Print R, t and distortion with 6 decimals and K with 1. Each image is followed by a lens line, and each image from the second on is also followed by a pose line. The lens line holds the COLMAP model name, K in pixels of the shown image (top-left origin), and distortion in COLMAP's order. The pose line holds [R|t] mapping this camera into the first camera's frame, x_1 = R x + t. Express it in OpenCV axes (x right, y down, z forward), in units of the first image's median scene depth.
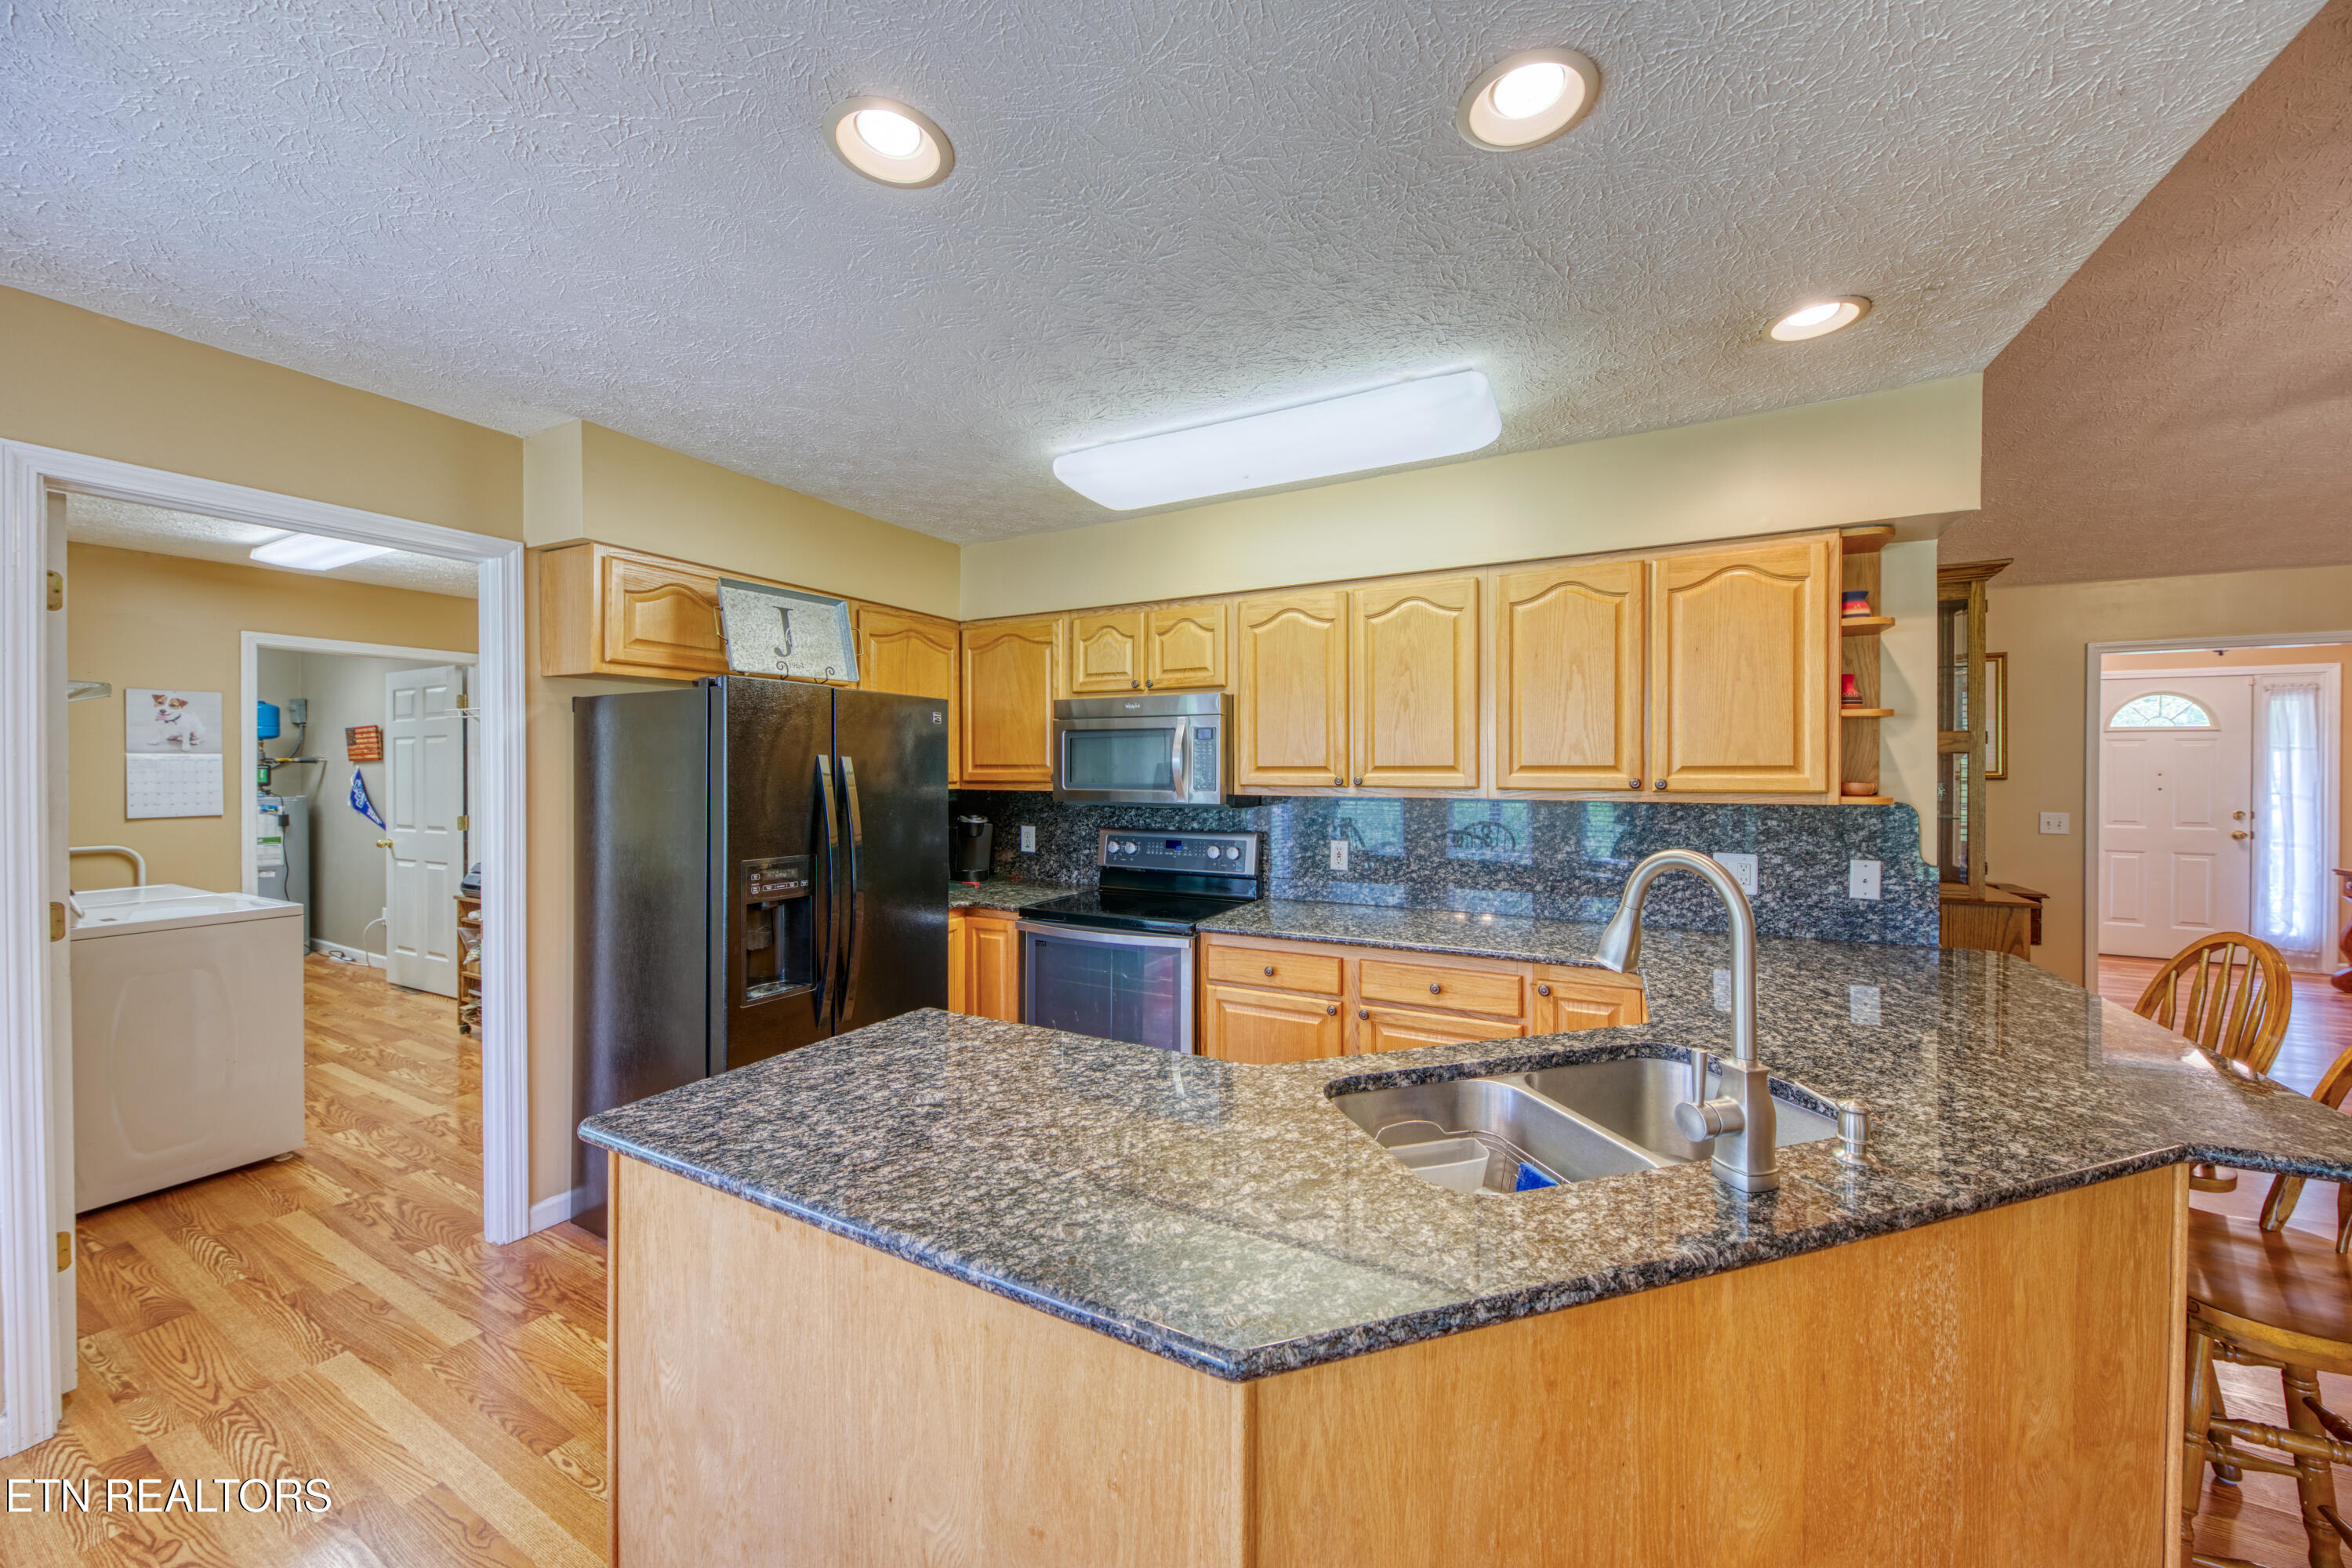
lens RADIAL K [[822.4, 0, 1168.7], [0, 822.4, 767.7], [0, 0, 1]] dist [0.005932, -0.002353]
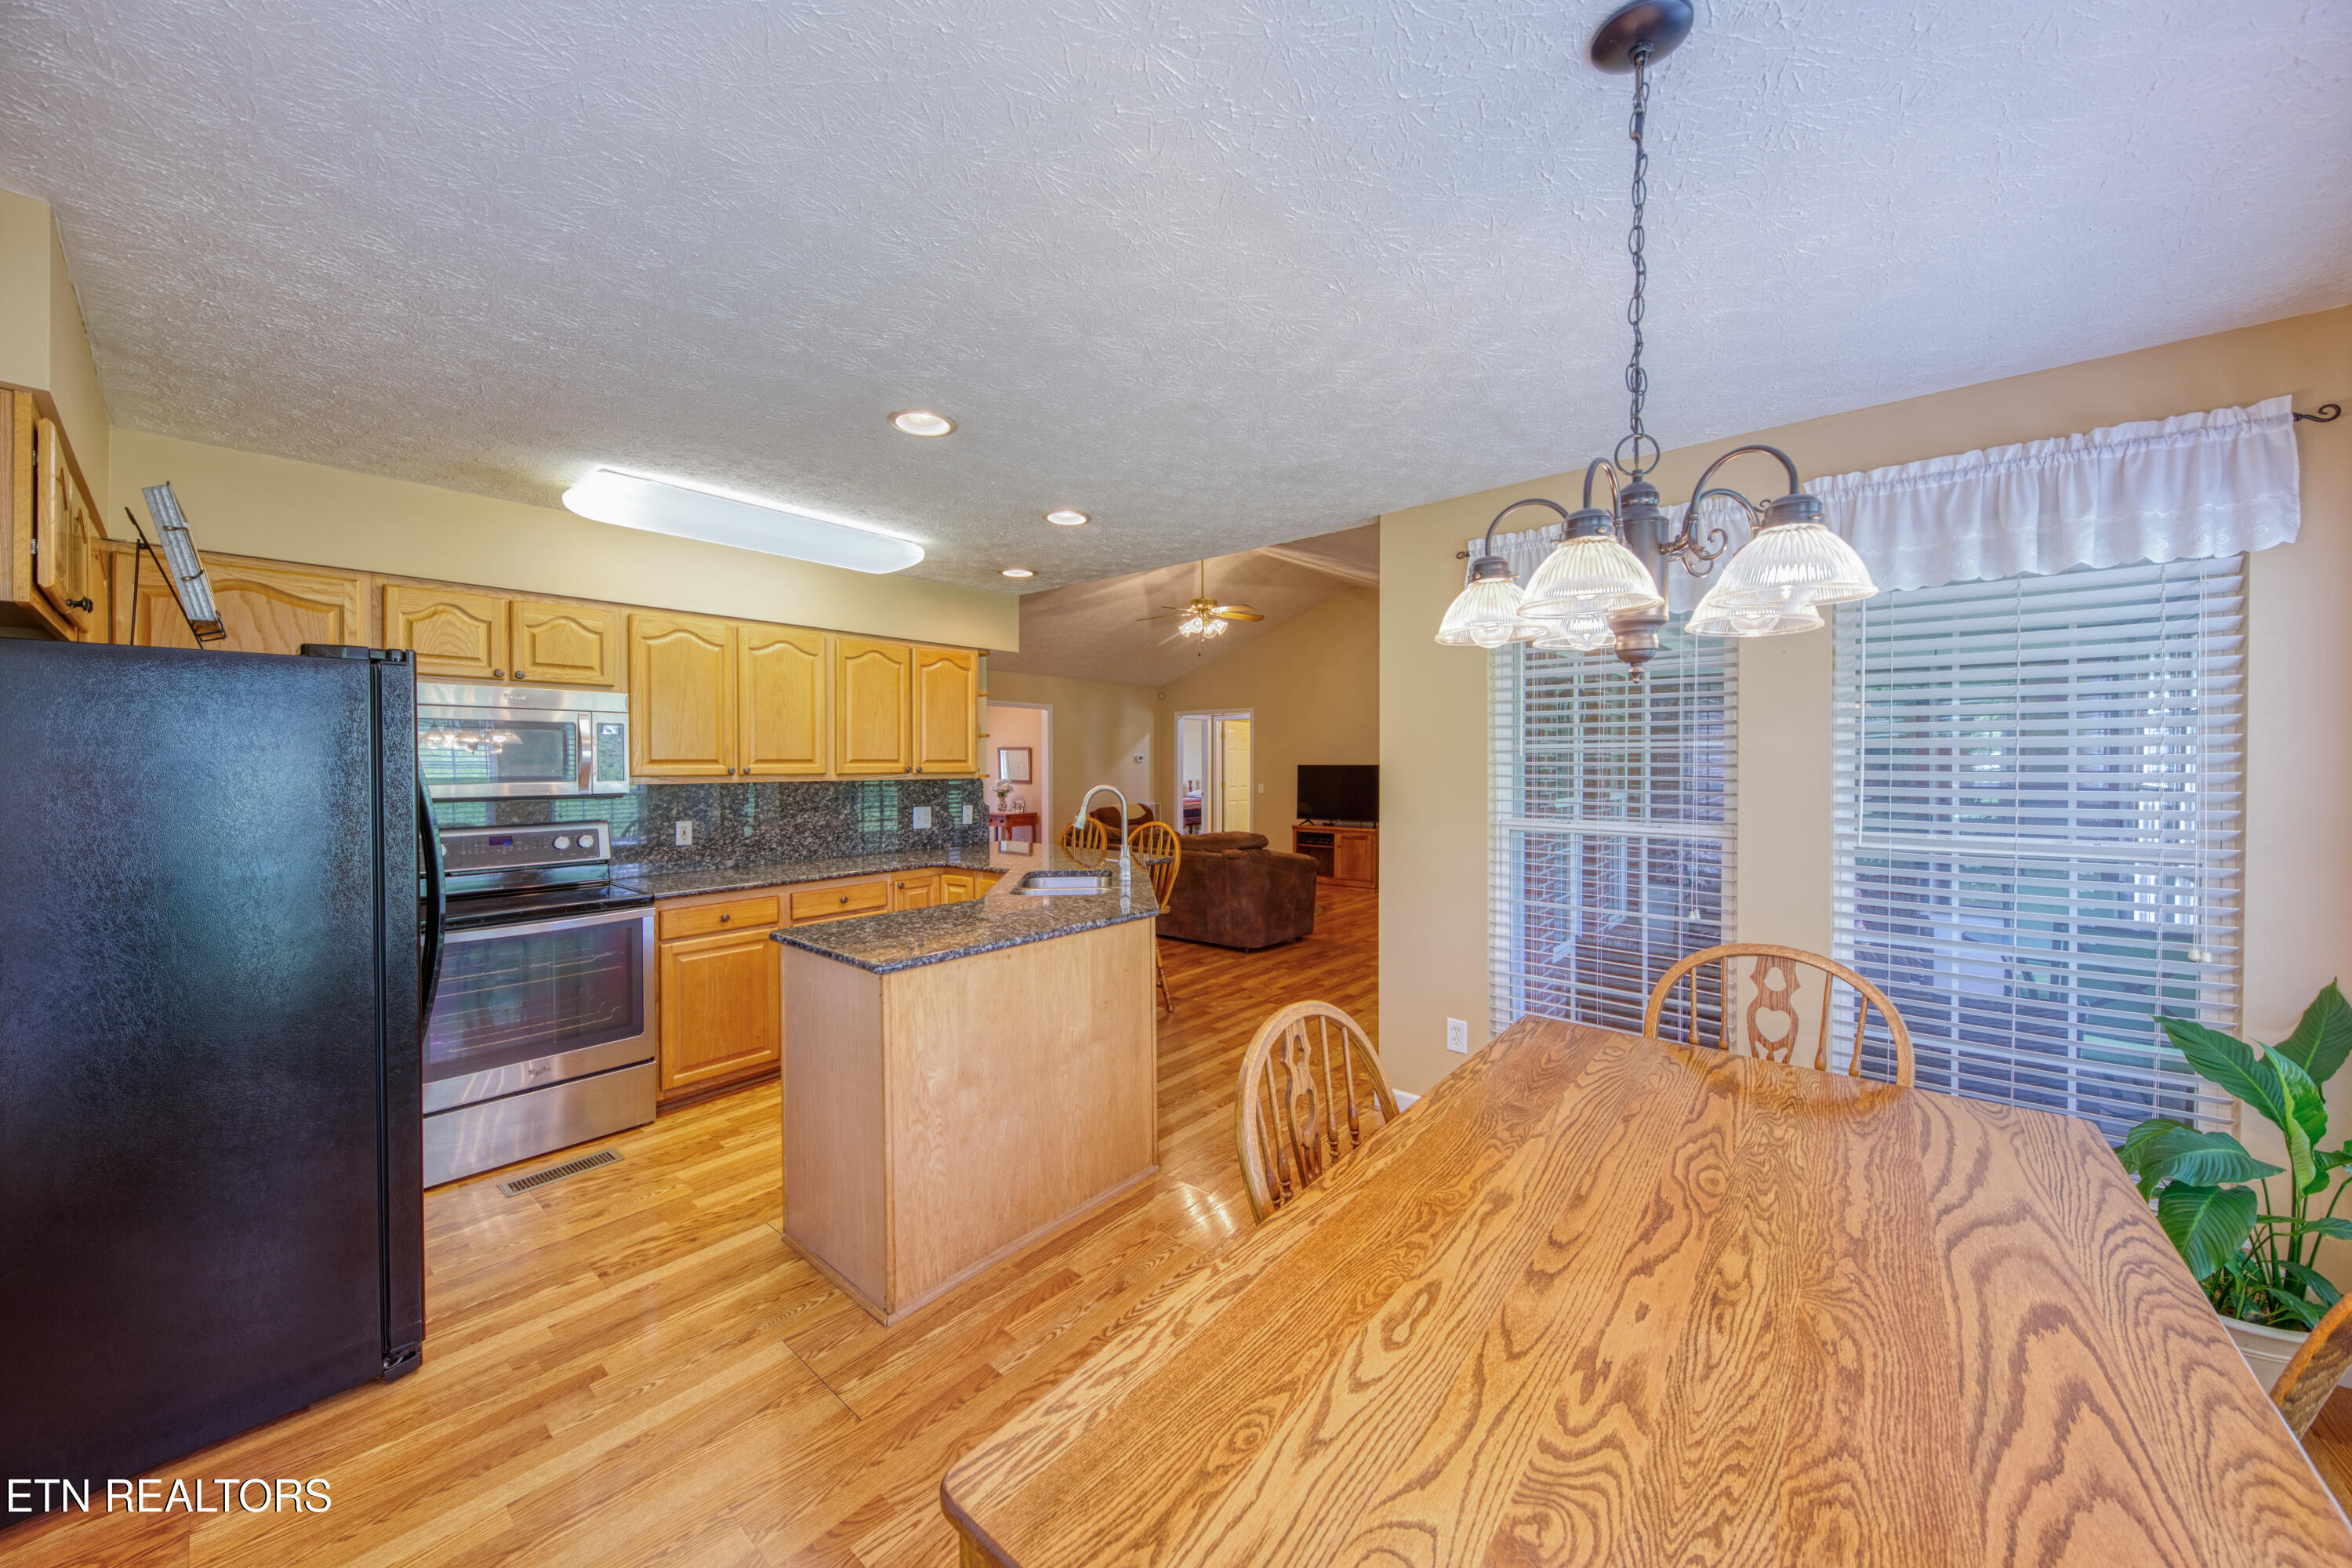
lens RADIAL K [[822.4, 0, 1191.0], [0, 822.4, 769.8], [0, 0, 1]] dist [0.005932, -0.002353]
pose [[0.205573, -0.008908, 0.978601, -0.953703], [0.002552, 0.999960, 0.008567, 0.005216], [-0.978638, 0.000736, 0.205587, 0.018548]]
